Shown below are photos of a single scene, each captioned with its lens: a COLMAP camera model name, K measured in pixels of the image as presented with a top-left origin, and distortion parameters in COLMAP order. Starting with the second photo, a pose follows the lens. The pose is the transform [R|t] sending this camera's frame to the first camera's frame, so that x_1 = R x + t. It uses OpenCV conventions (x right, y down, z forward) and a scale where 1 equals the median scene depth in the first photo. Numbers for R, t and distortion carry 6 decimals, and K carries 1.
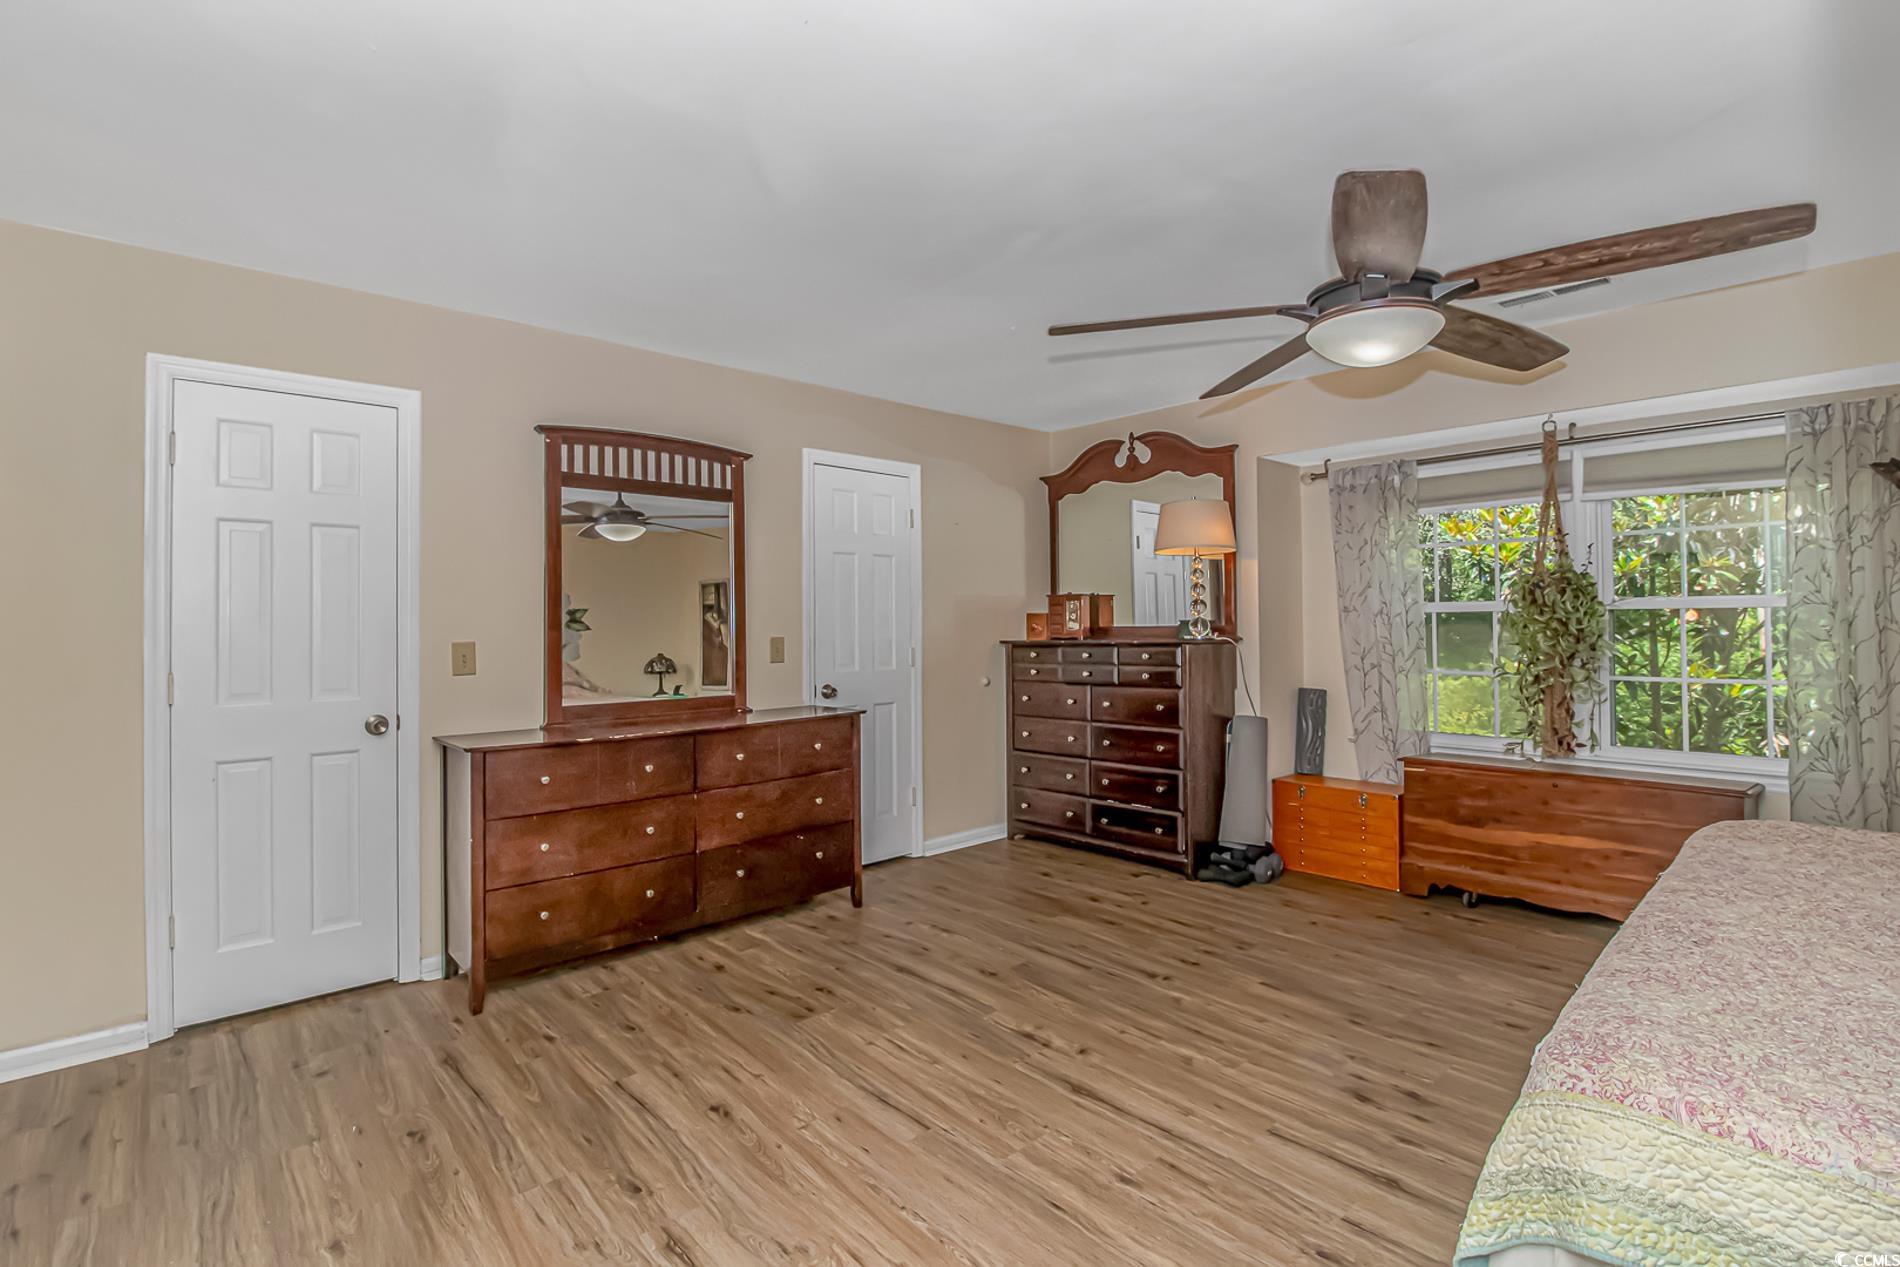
lens RADIAL K [[899.6, 0, 941.4], [0, 899.6, 630.7], [0, 0, 1]] dist [0.001932, 0.000061]
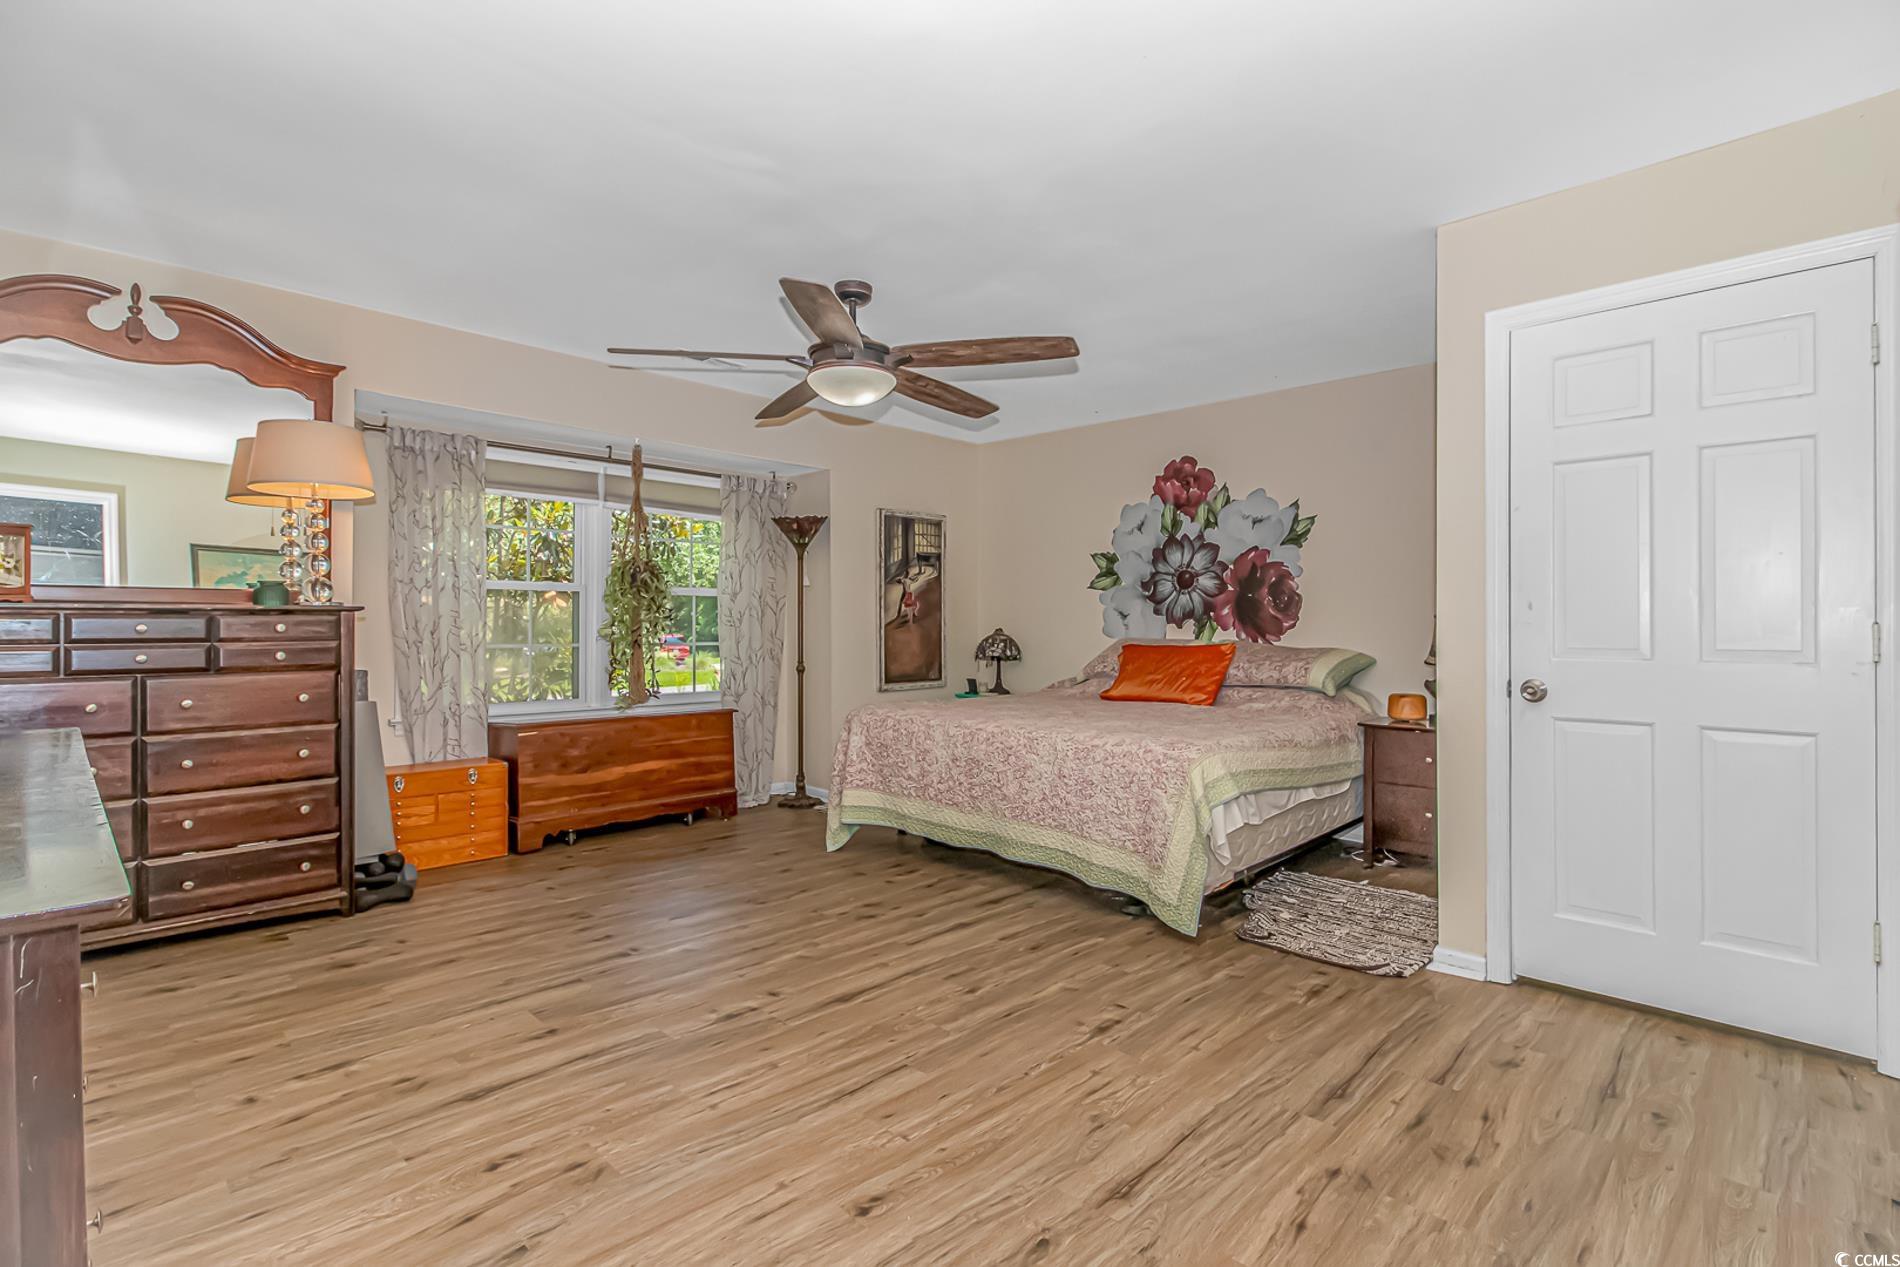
lens RADIAL K [[899.6, 0, 941.4], [0, 899.6, 630.7], [0, 0, 1]] dist [0.001932, 0.000061]
pose [[-0.077378, 0.014185, 0.996901, -0.679658], [0.009720, 0.999862, -0.013473, 0.059490], [-0.996954, 0.008648, -0.077505, 0.694473]]
